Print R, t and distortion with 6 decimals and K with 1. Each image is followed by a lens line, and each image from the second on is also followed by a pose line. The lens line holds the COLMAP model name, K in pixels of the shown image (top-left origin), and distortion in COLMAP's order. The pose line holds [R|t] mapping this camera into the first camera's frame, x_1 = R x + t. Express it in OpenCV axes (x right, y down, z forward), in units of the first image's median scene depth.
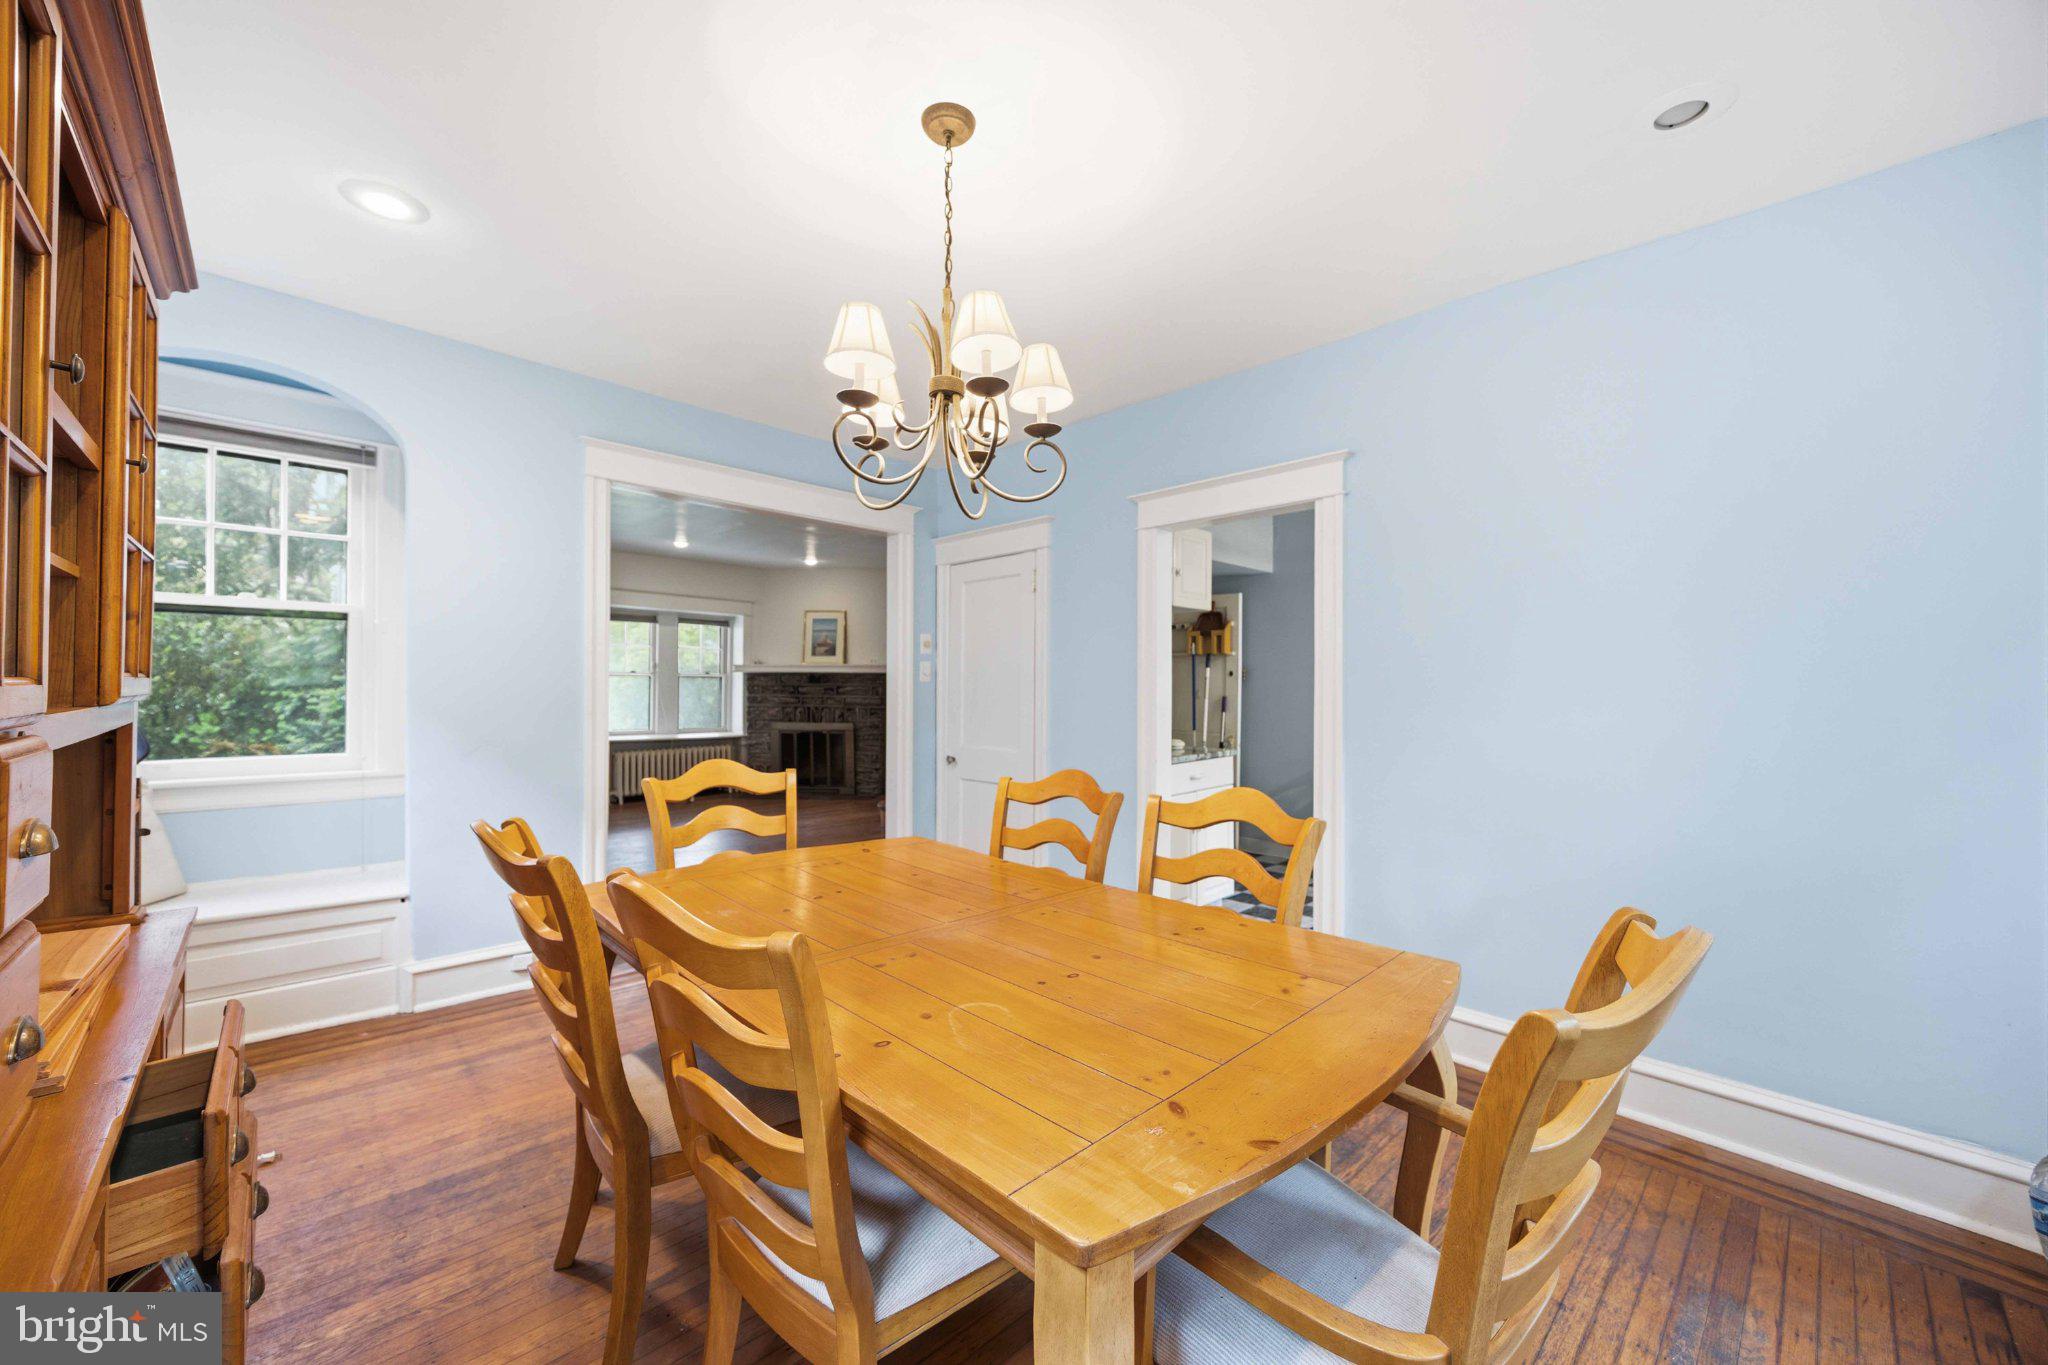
lens RADIAL K [[773.7, 0, 1059.7], [0, 773.7, 689.2], [0, 0, 1]] dist [-0.000998, -0.000431]
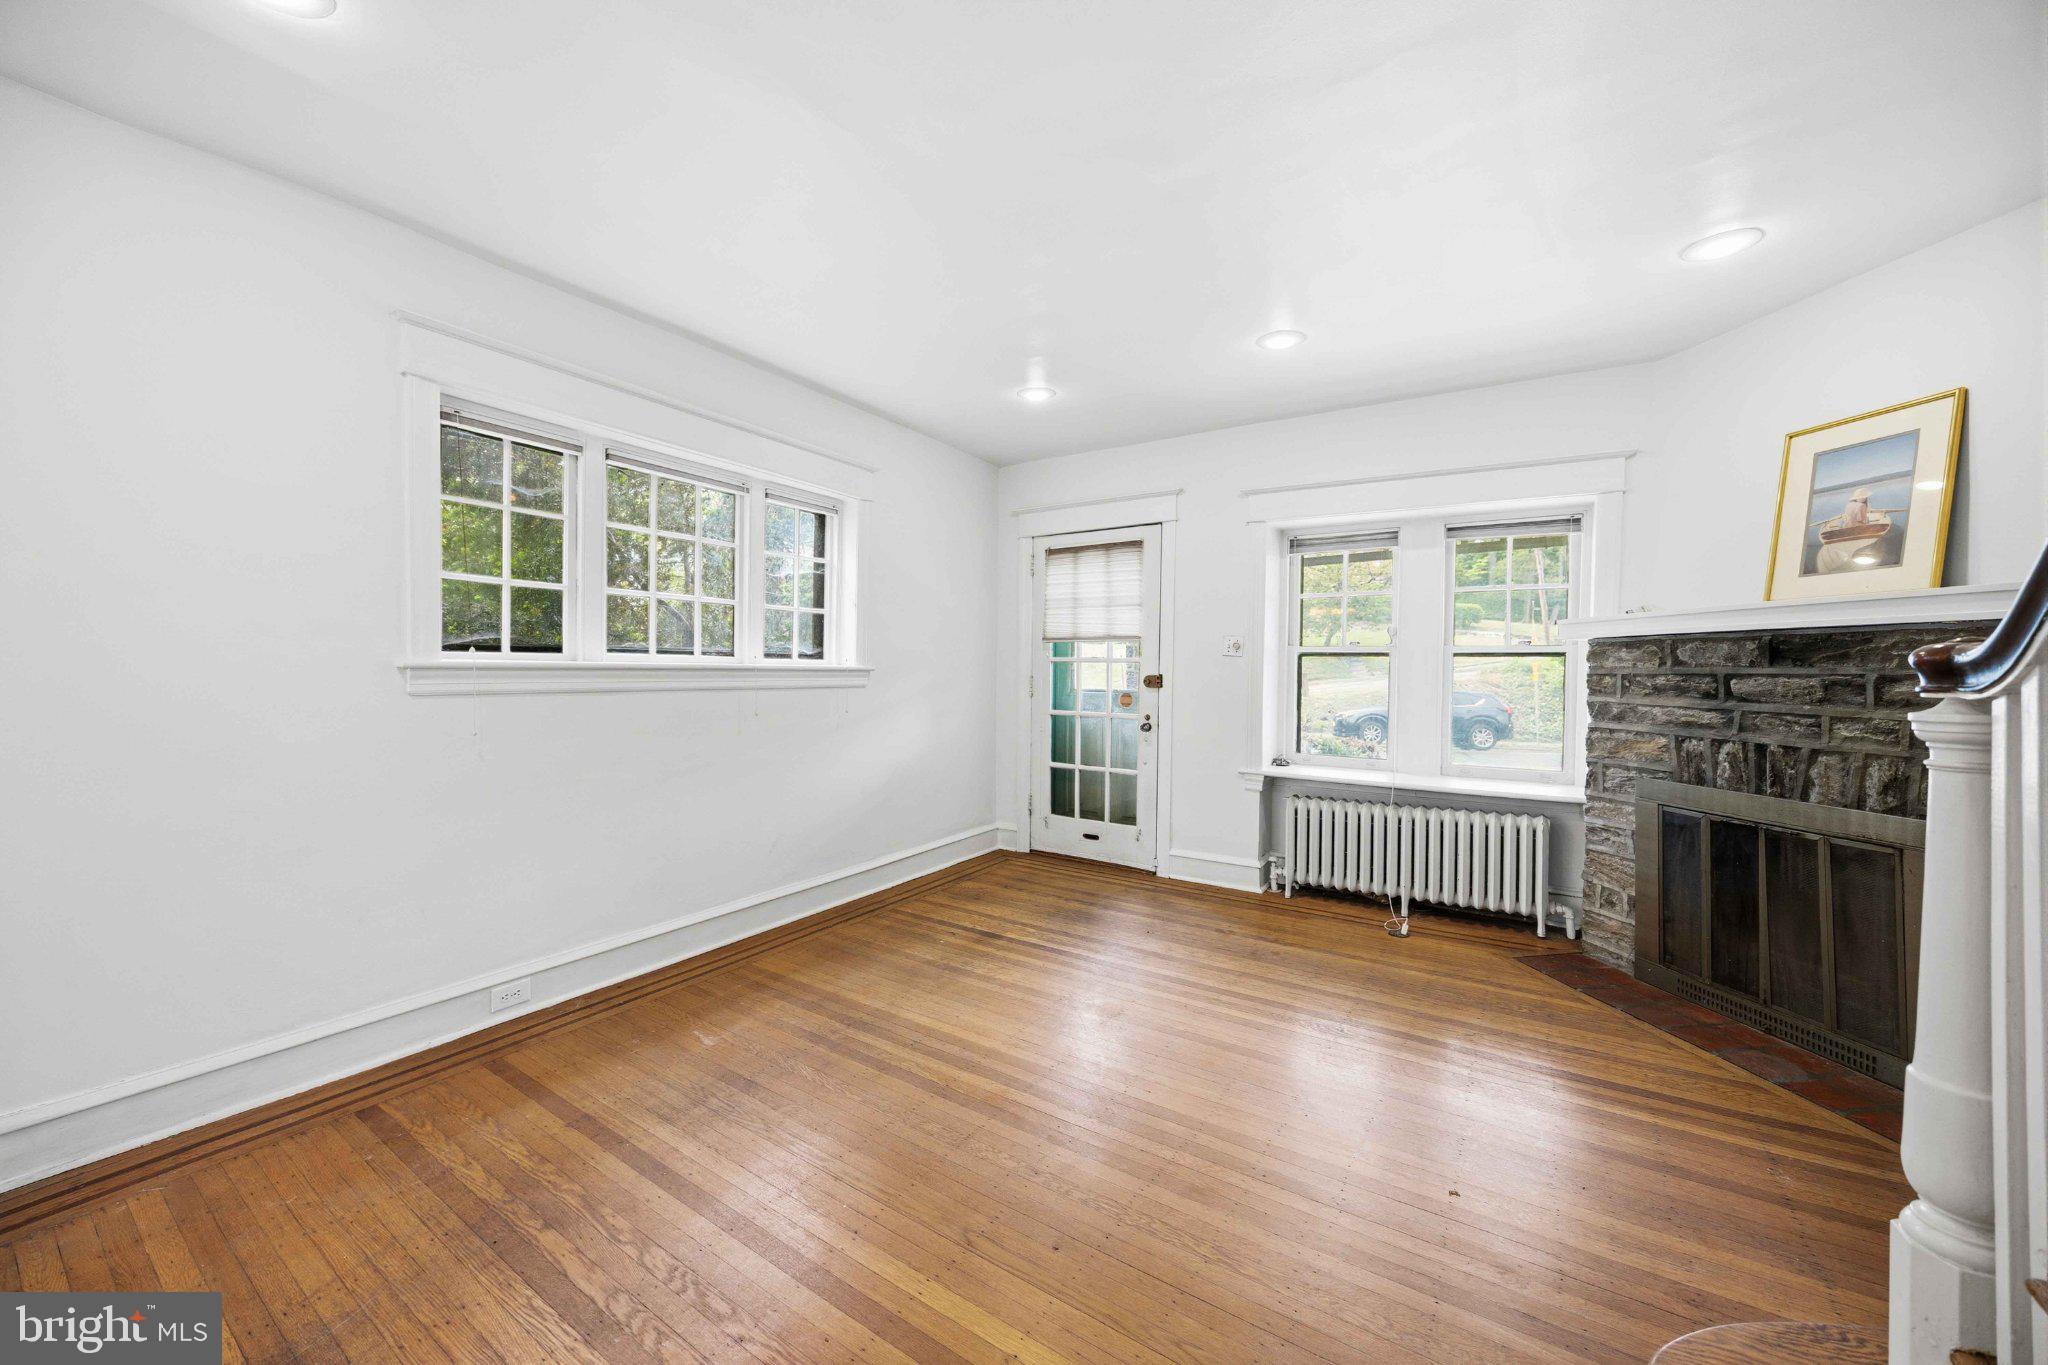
lens RADIAL K [[773.7, 0, 1026.1], [0, 773.7, 680.0], [0, 0, 1]] dist [-0.000998, -0.000431]
pose [[0.182739, 0.011554, -0.983094, -0.077514], [-0.011125, 0.999891, 0.009683, -0.001682], [0.983098, 0.009167, 0.182848, 0.659962]]
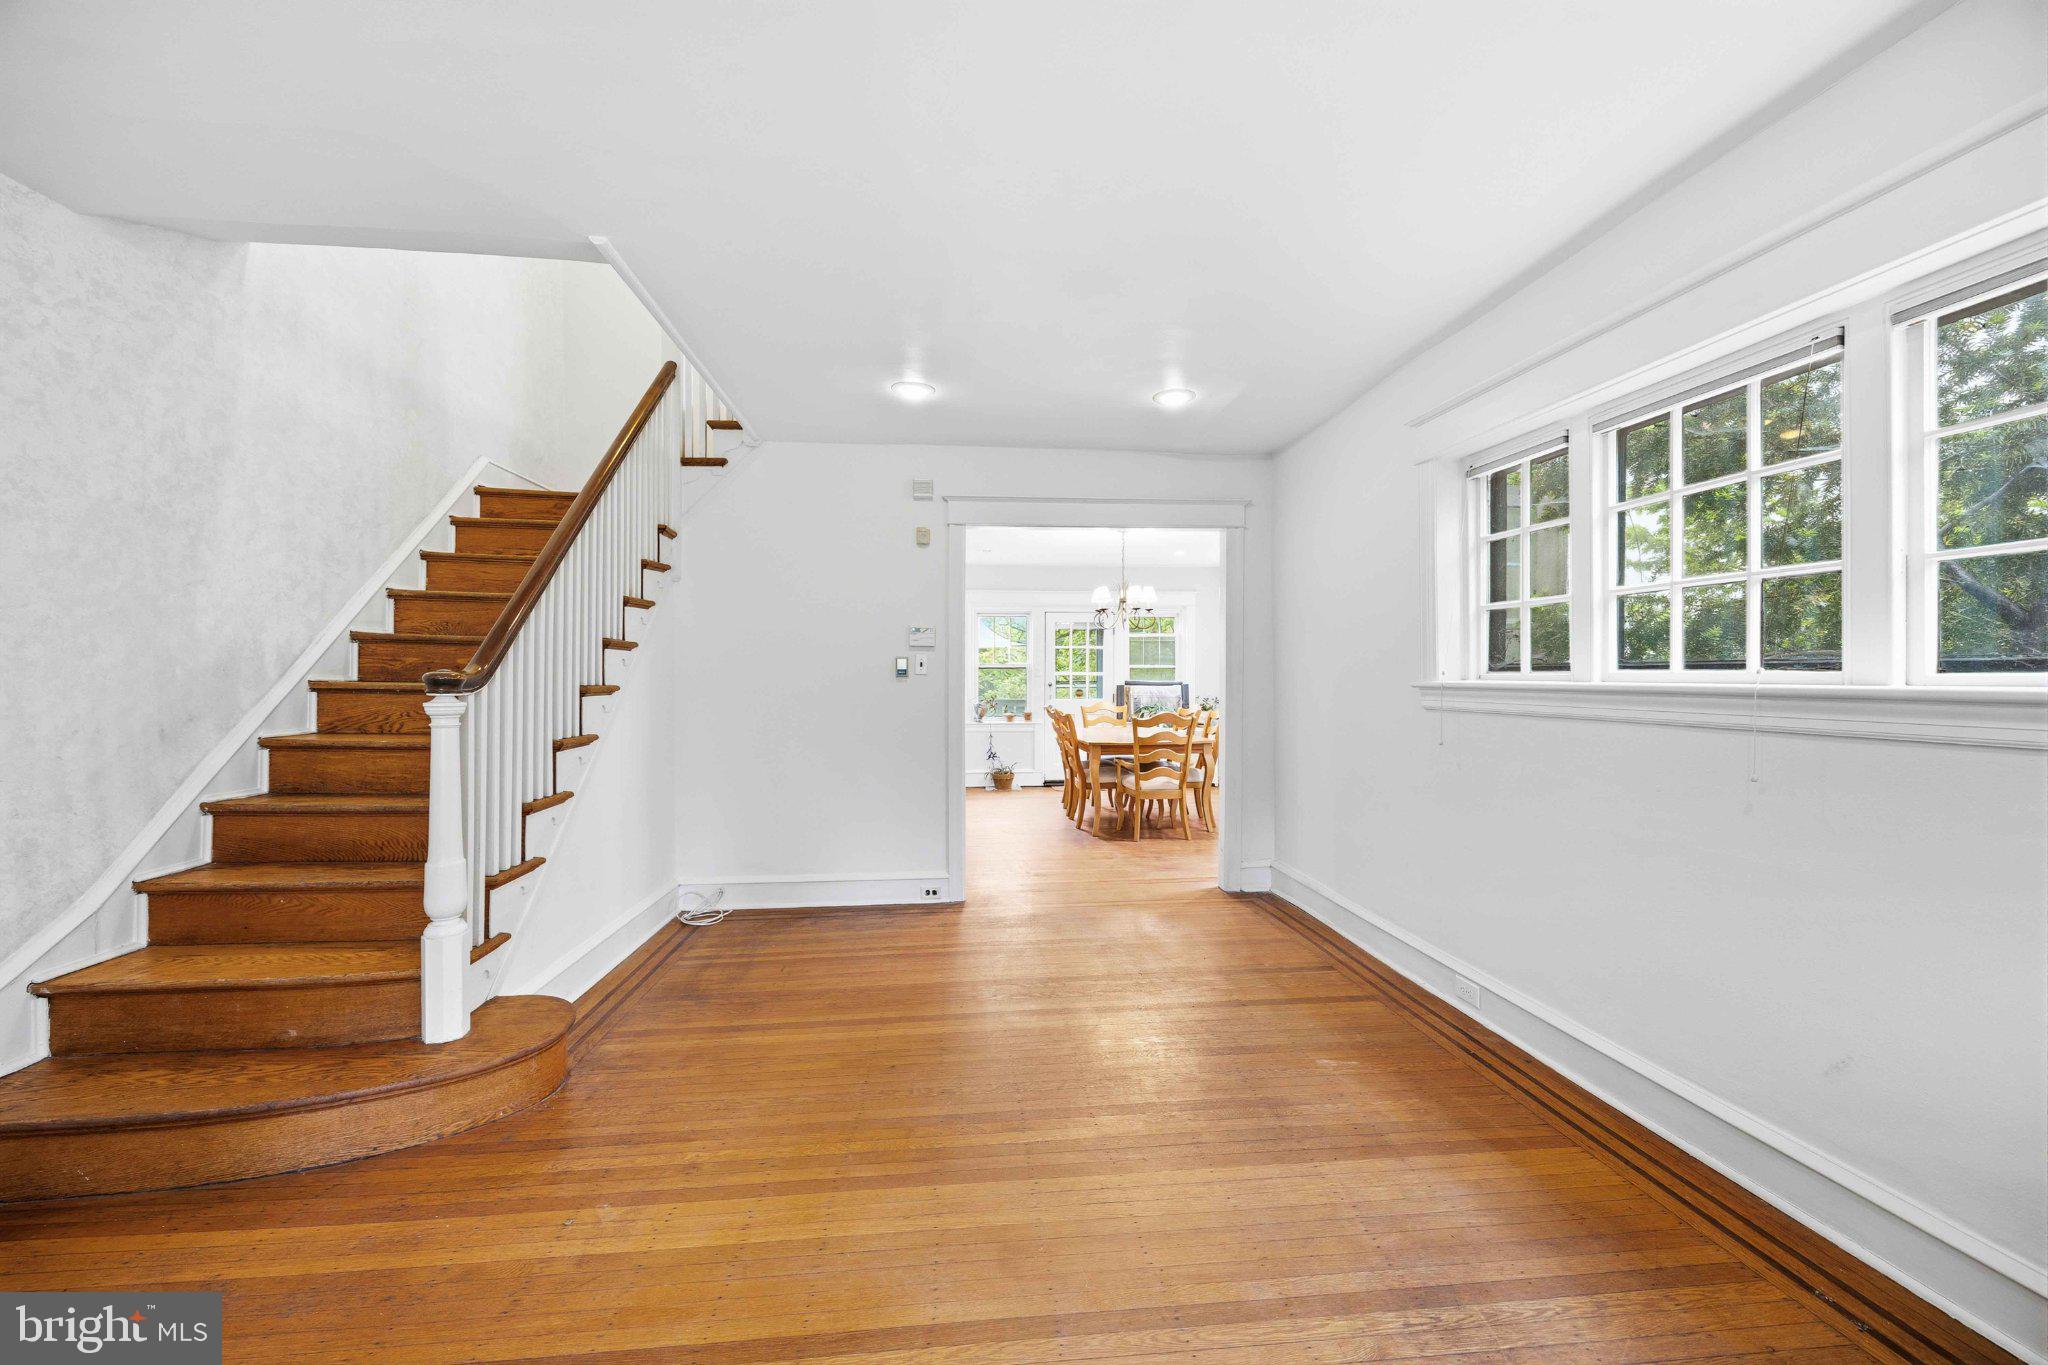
lens RADIAL K [[773.7, 0, 1026.7], [0, 773.7, 684.6], [0, 0, 1]] dist [-0.000998, -0.000431]
pose [[-0.764492, -0.011062, 0.644538, -0.483293], [-0.001669, 0.999883, 0.015180, -0.007068], [-0.644631, 0.010529, -0.764421, 0.889272]]
